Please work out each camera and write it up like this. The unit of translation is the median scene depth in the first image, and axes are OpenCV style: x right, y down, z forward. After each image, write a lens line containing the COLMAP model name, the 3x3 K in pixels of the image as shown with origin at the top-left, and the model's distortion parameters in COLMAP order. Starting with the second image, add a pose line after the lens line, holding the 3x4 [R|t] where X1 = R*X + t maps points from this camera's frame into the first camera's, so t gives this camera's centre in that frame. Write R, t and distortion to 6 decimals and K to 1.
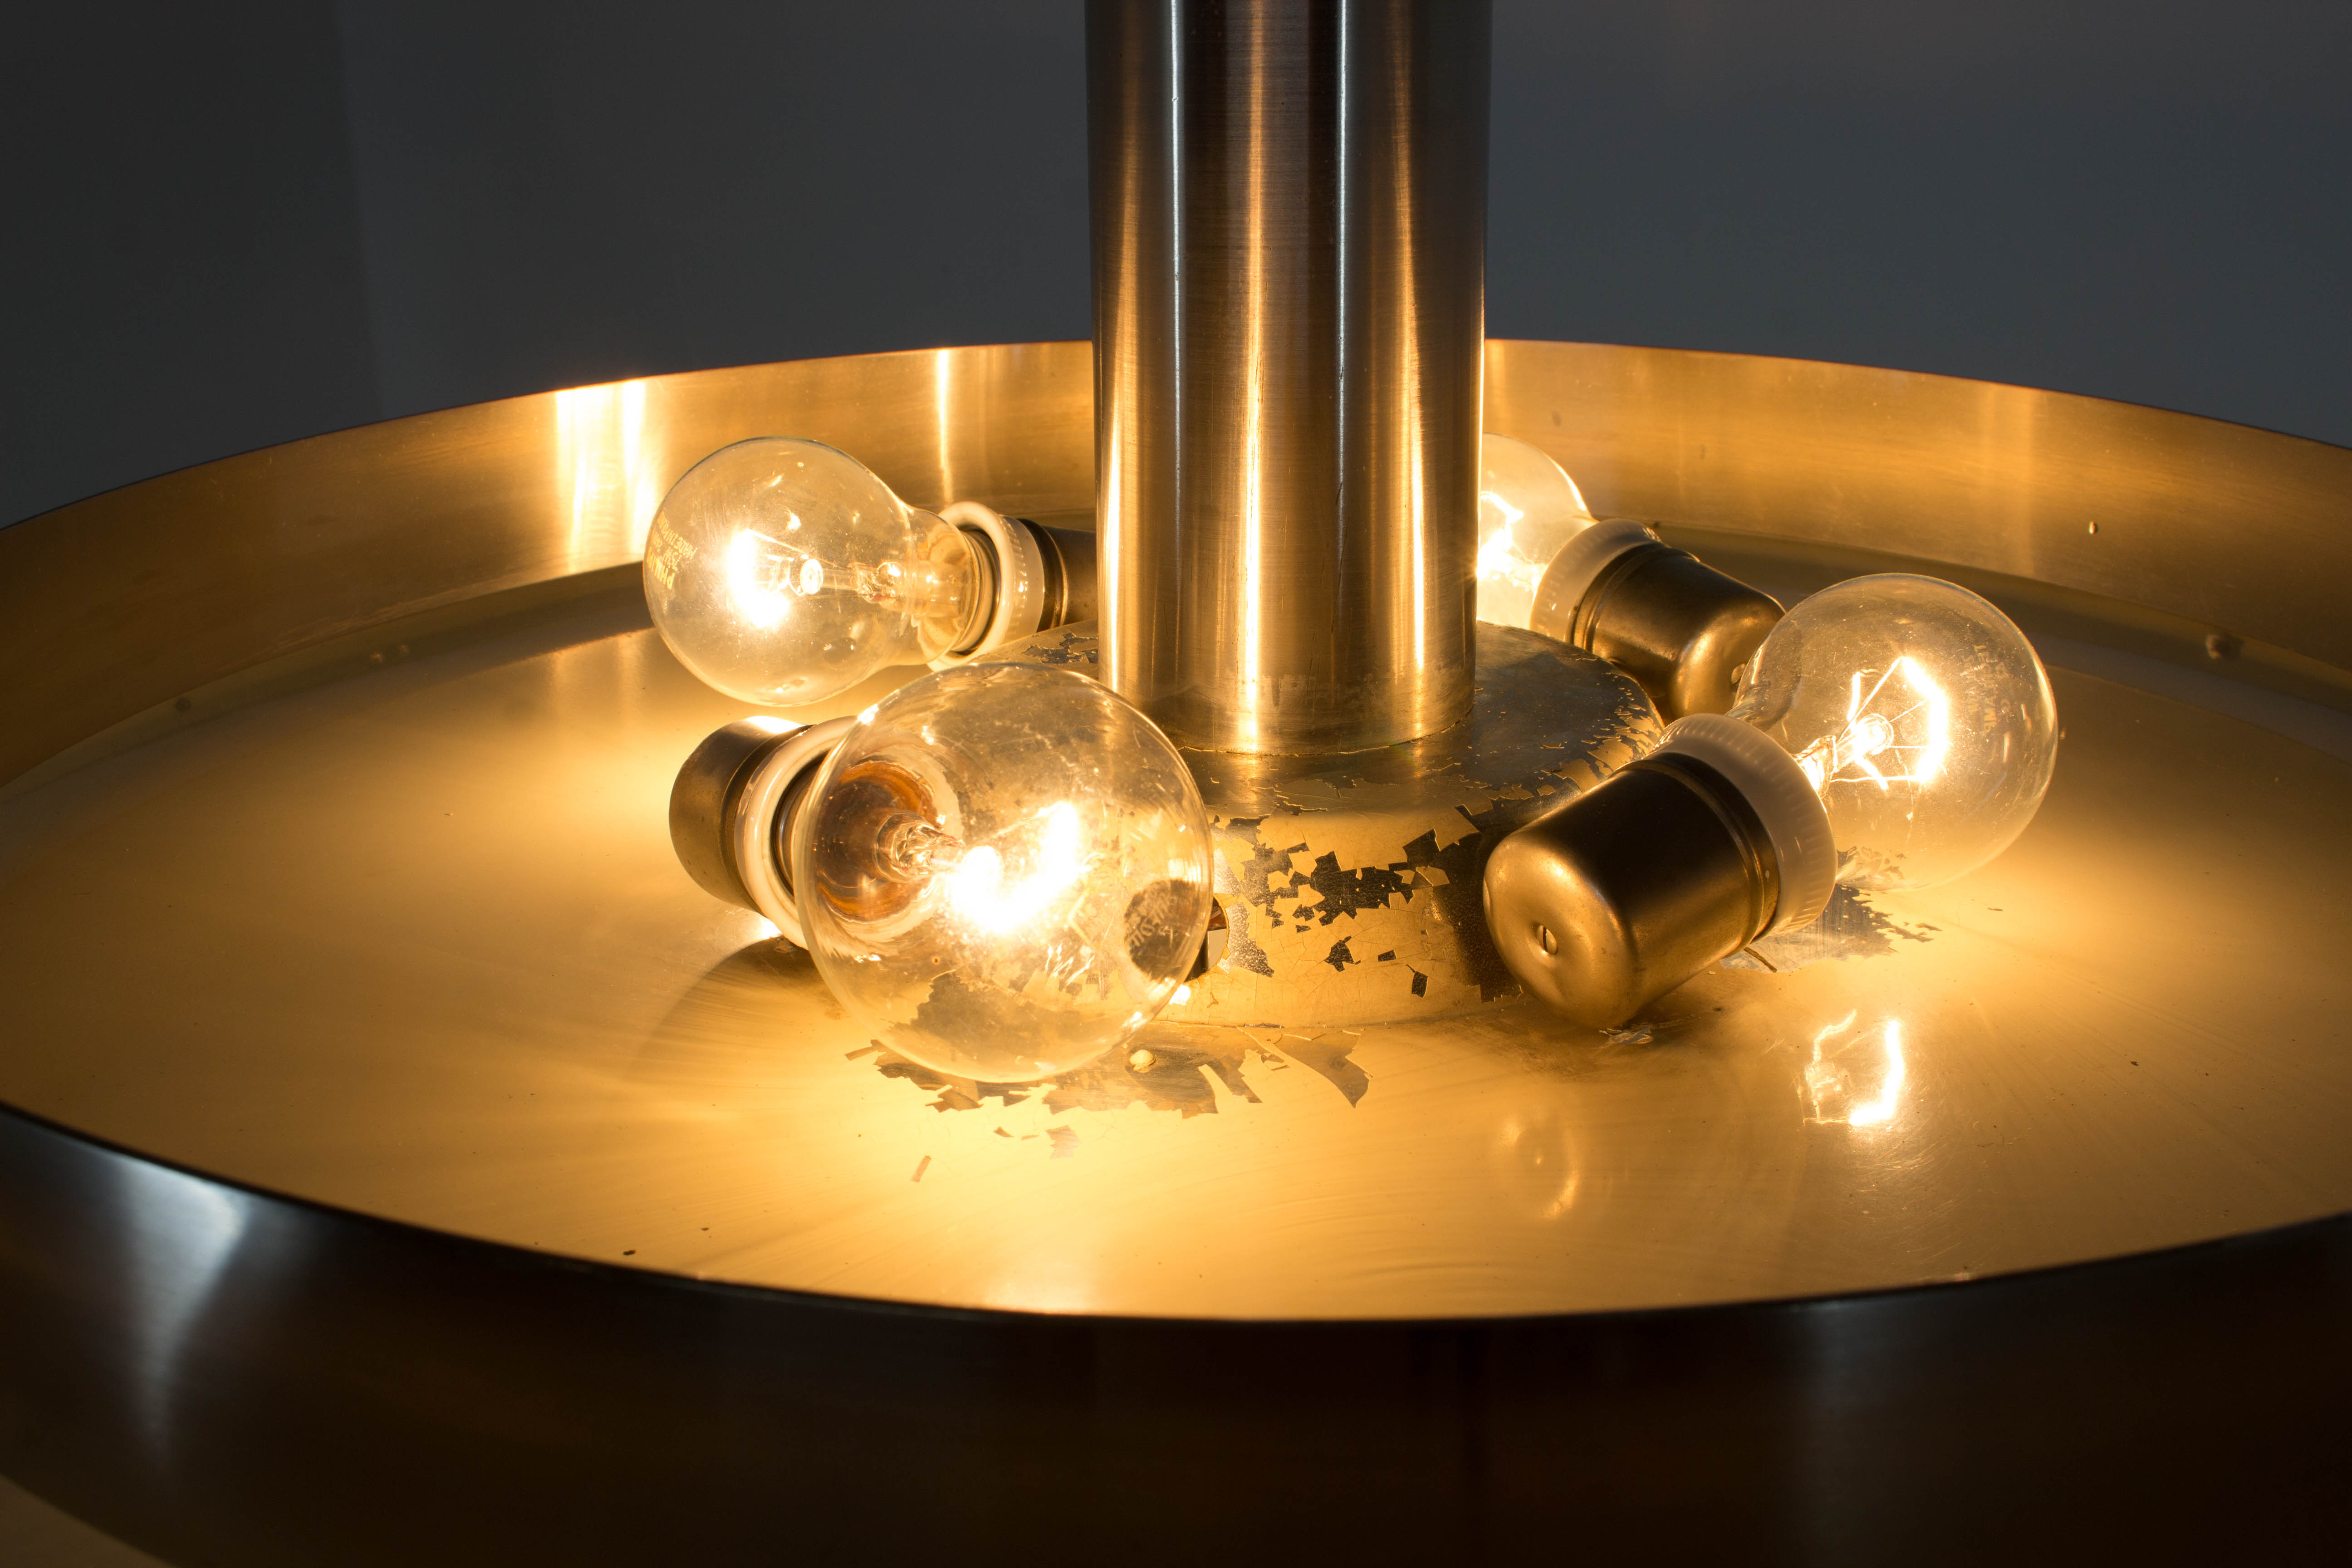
lens RADIAL K [[2543.9, 0, 1176.0], [0, 2543.9, 784.0], [0, 0, 1]] dist [-0.063114, 0.008834]
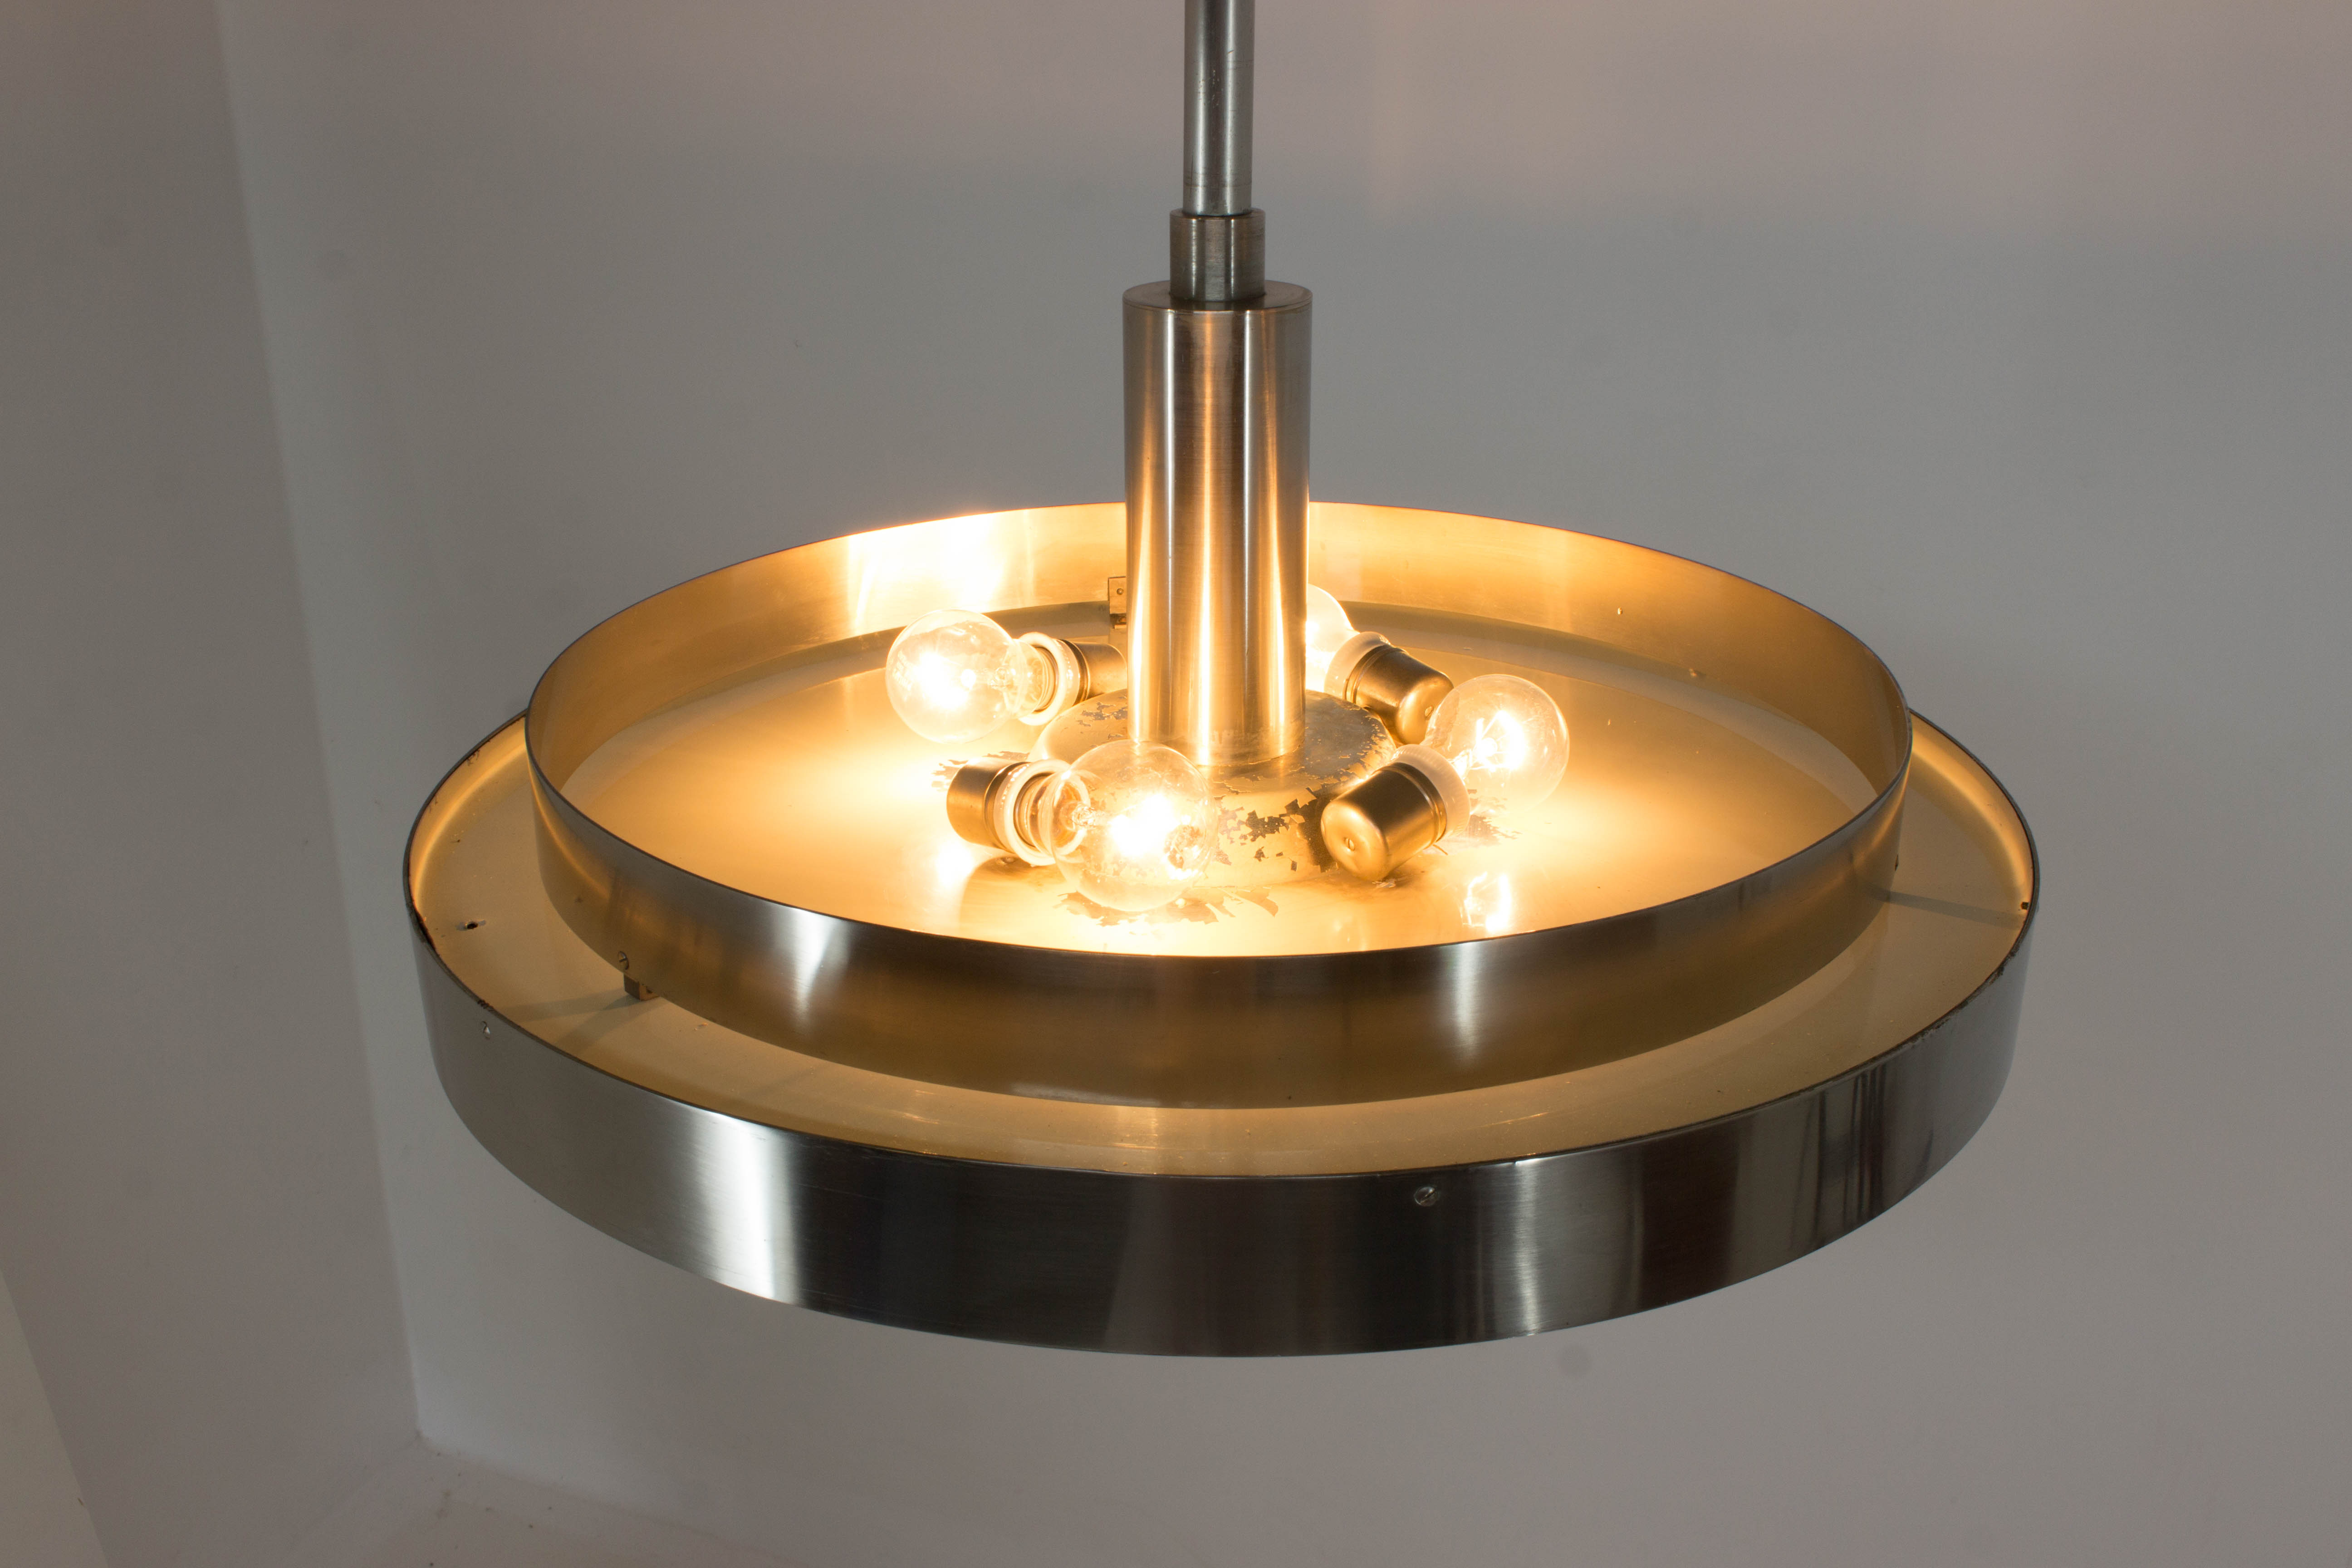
lens RADIAL K [[2543.9, 0, 1176.0], [0, 2543.9, 784.0], [0, 0, 1]] dist [-0.063114, 0.008834]
pose [[0.993139, -0.037735, 0.110686, -0.260886], [0.034304, 0.998875, 0.032735, -0.074108], [-0.111797, -0.028713, 0.993316, -1.266303]]
